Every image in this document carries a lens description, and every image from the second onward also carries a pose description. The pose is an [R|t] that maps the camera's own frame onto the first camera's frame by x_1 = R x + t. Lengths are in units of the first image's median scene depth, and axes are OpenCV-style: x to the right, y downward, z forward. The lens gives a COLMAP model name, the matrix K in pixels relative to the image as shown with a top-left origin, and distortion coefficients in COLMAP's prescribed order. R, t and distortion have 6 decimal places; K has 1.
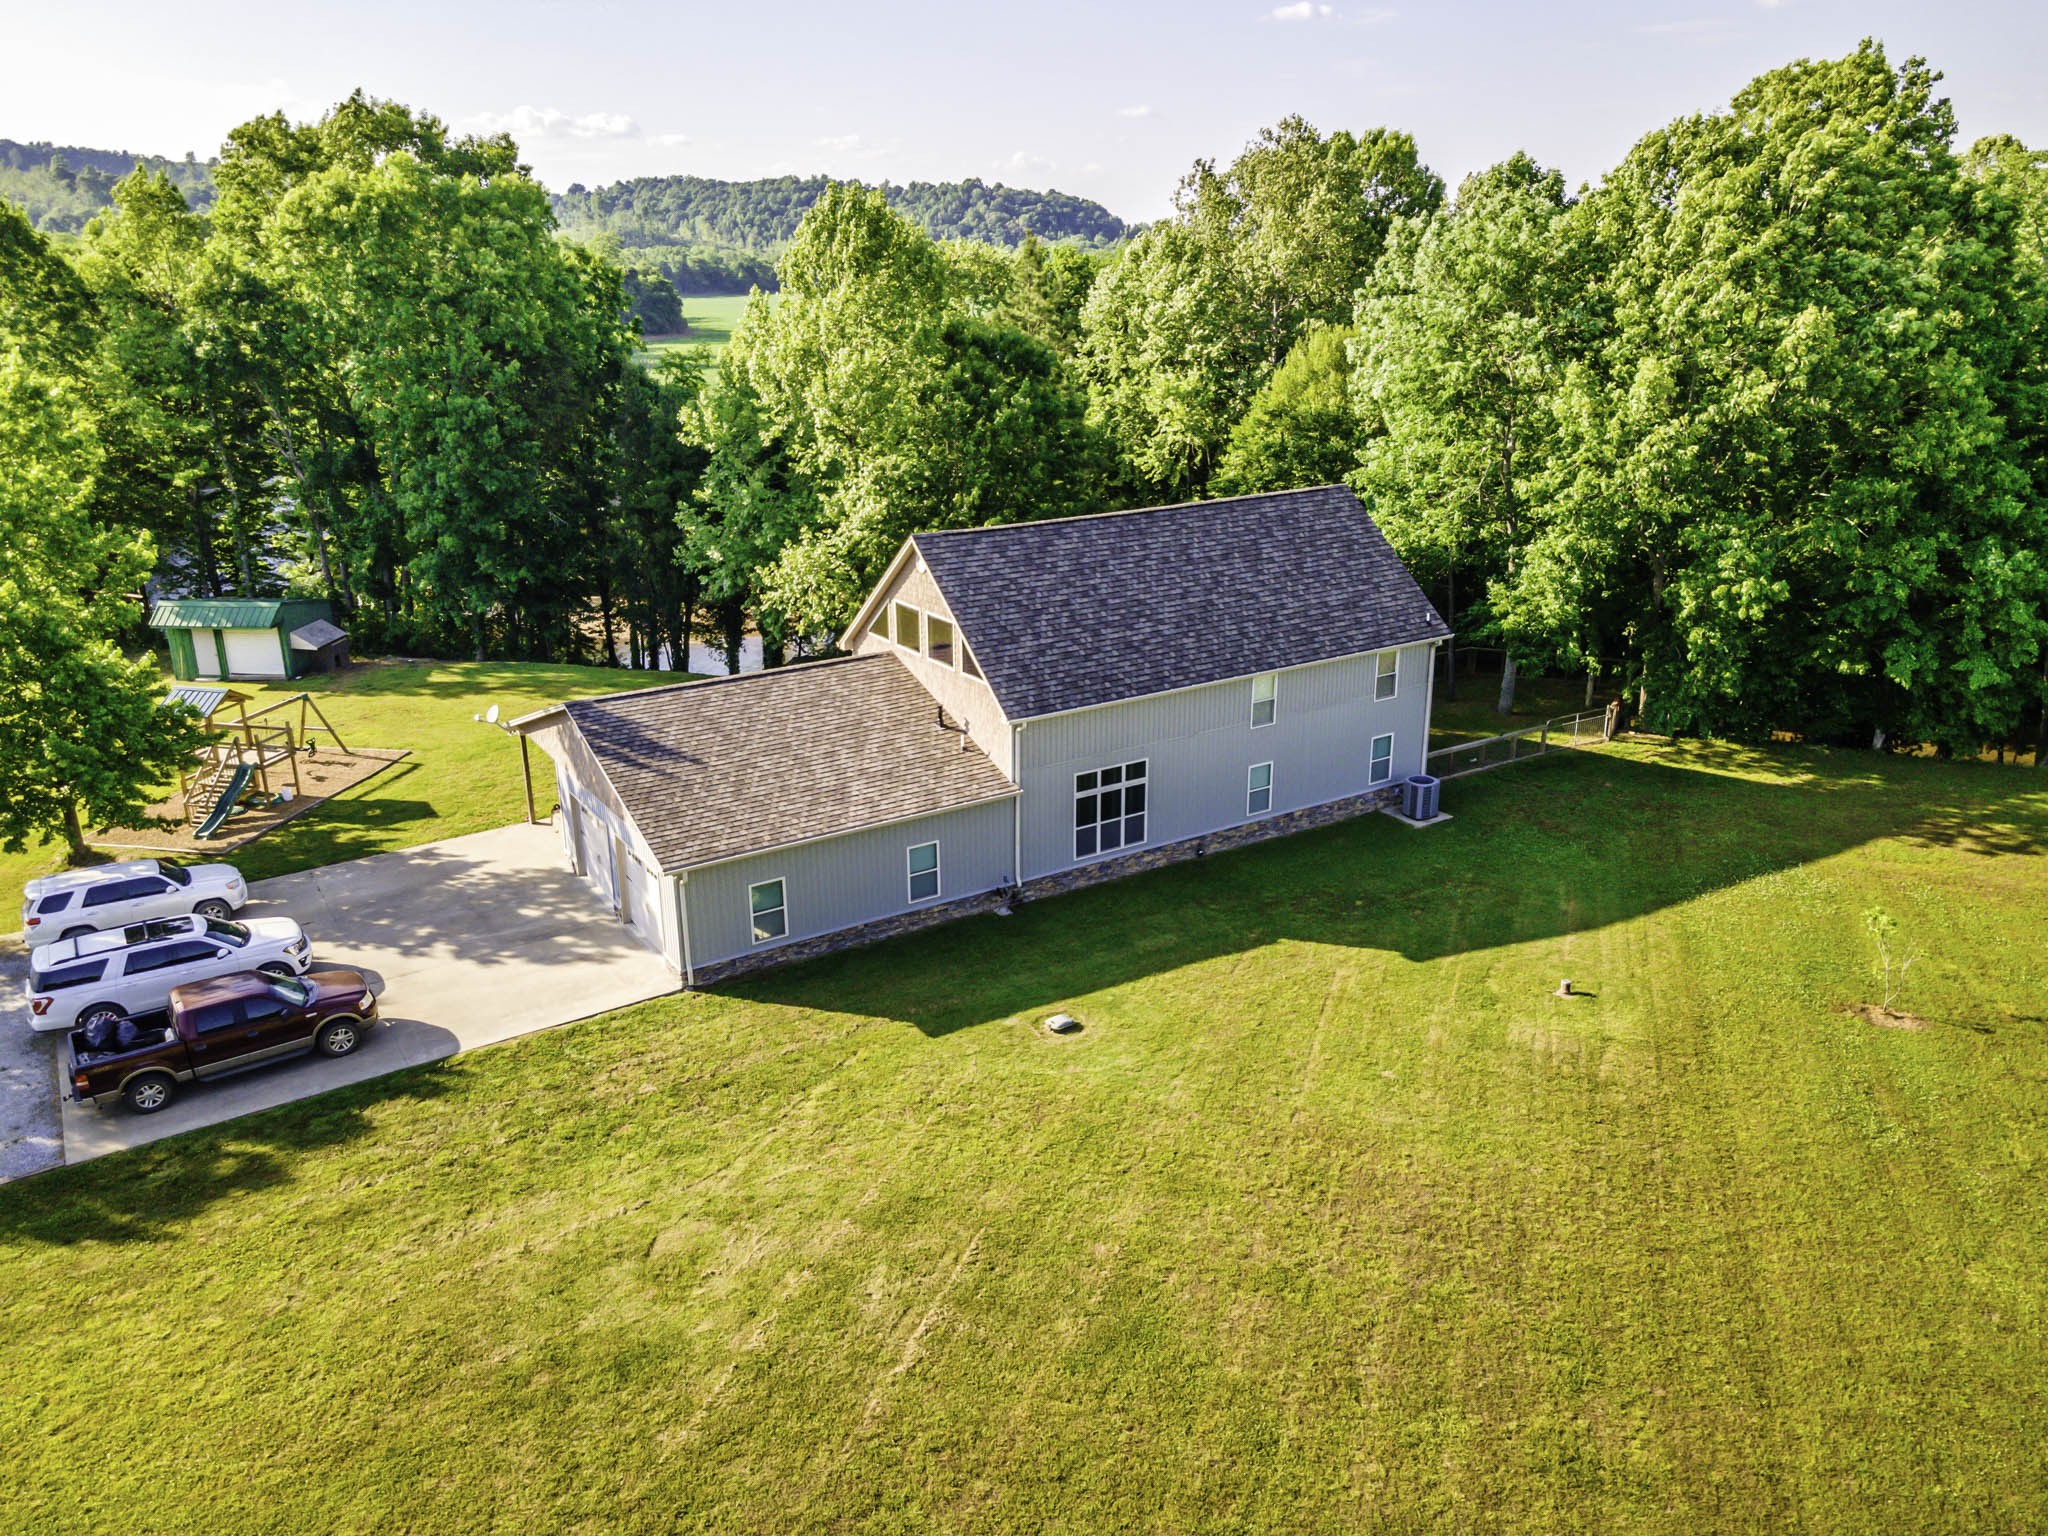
lens RADIAL K [[1505.6, 0, 1032.6], [0, 1505.6, 769.6], [0, 0, 1]] dist [0.027017, 0.010851]
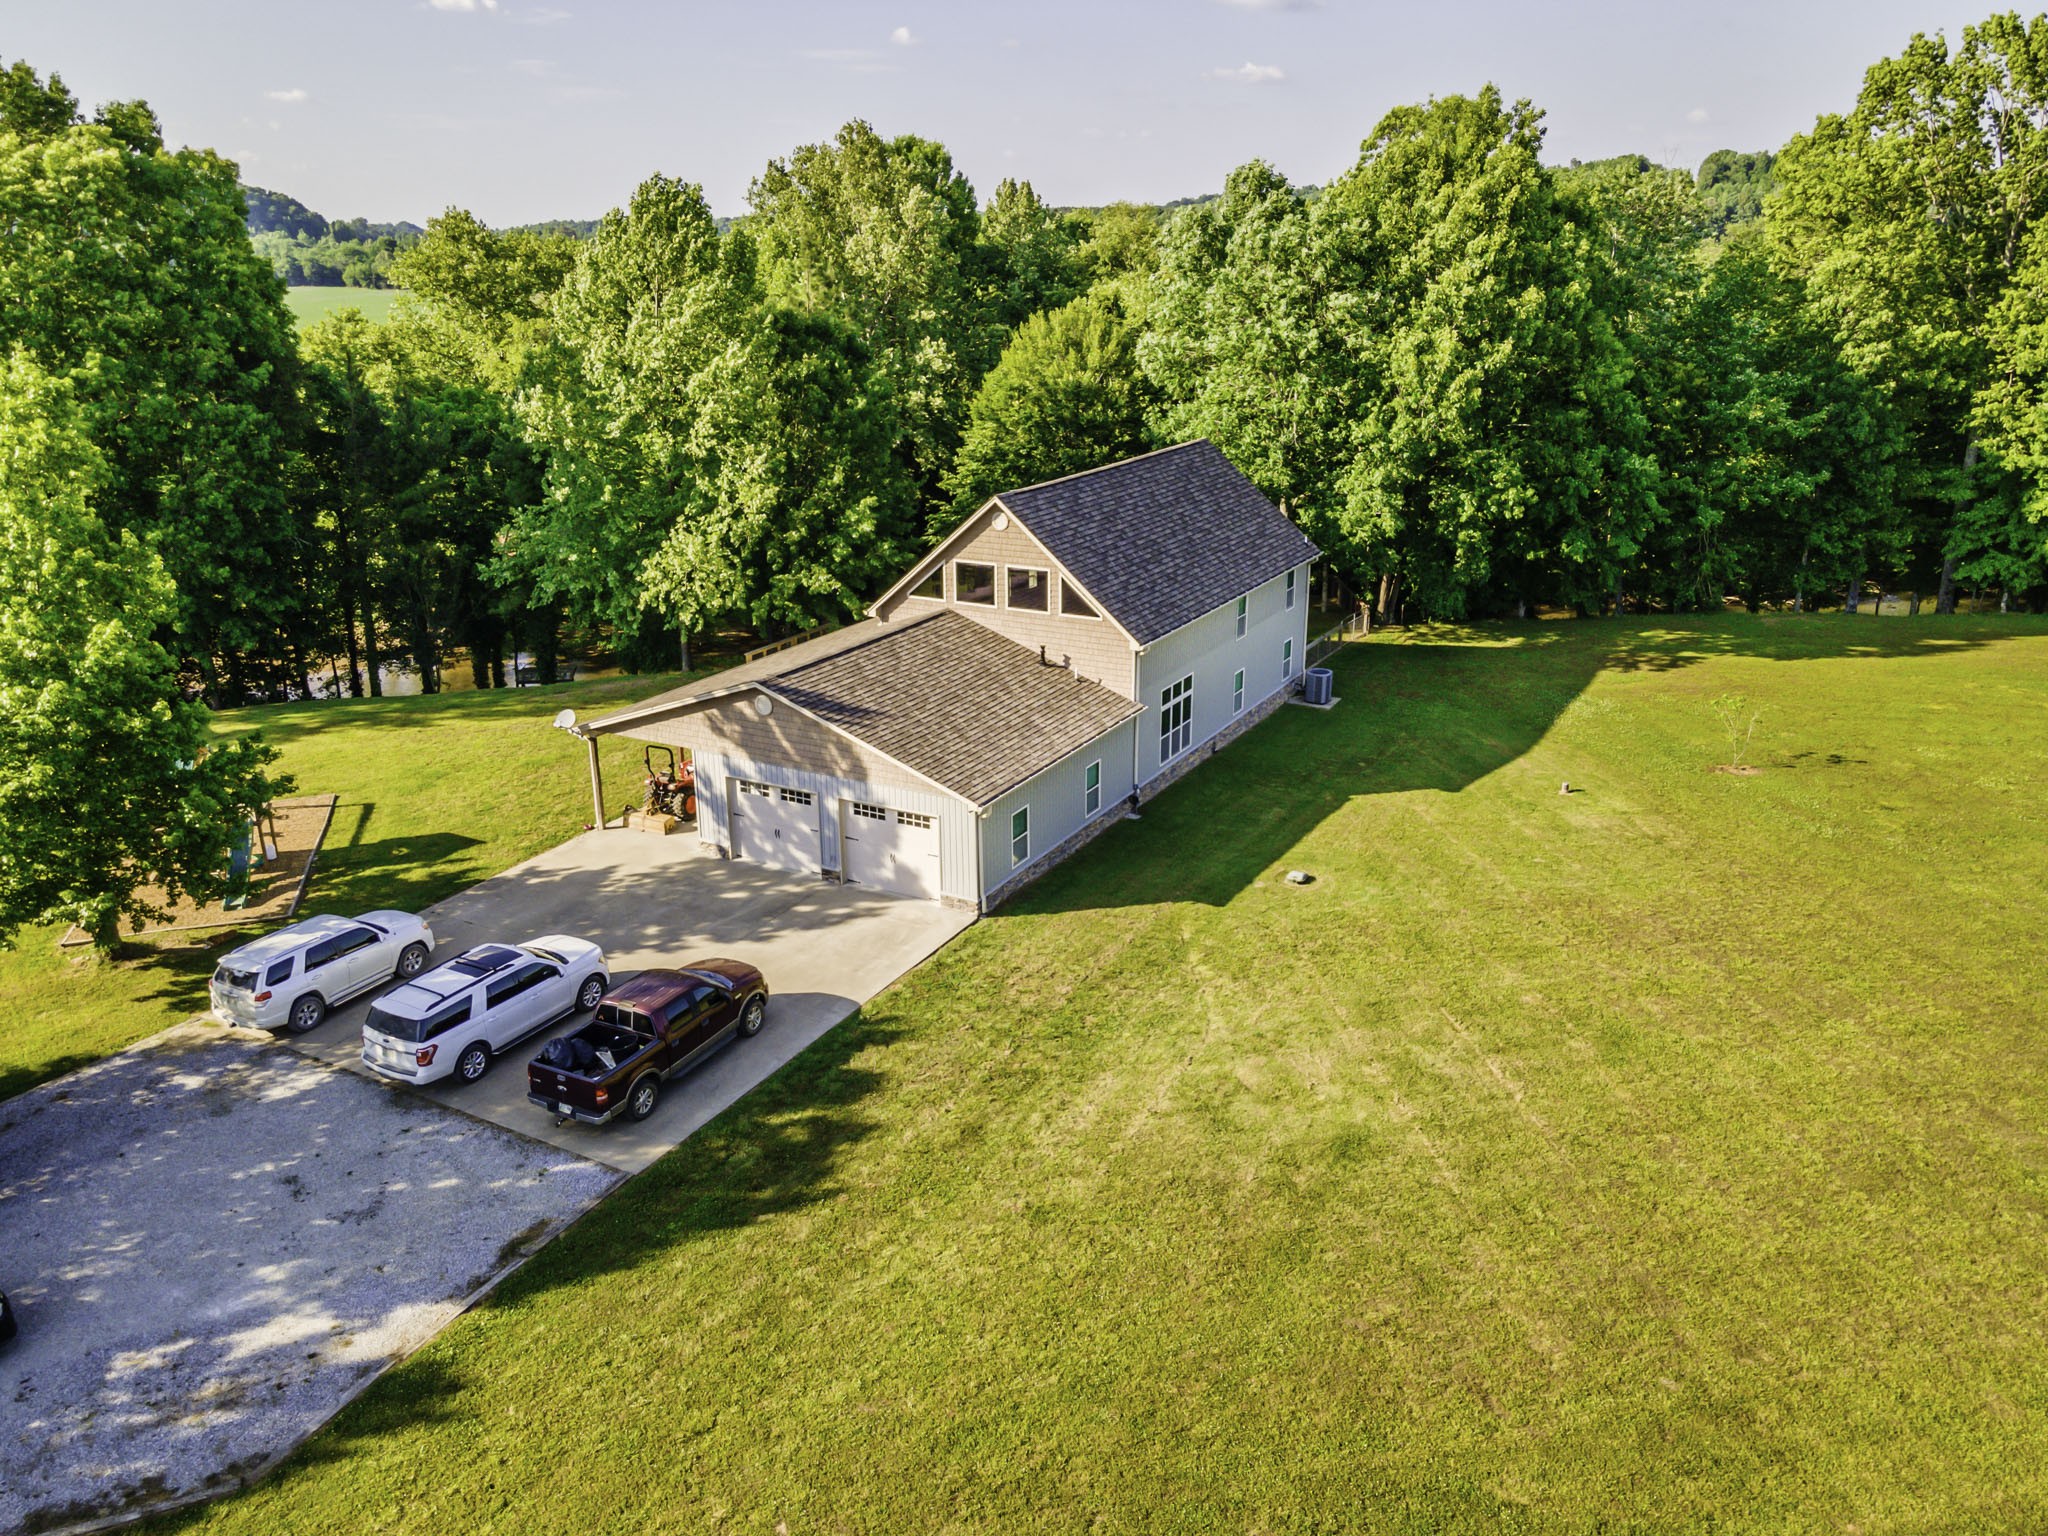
lens RADIAL K [[1505.6, 0, 1027.7], [0, 1505.6, 769.8], [0, 0, 1]] dist [0.027017, 0.010851]
pose [[0.880323, -0.152912, 0.449054, -0.565727], [0.153802, 0.987491, 0.034746, 0.007060], [-0.448749, 0.038478, 0.892829, 0.015117]]
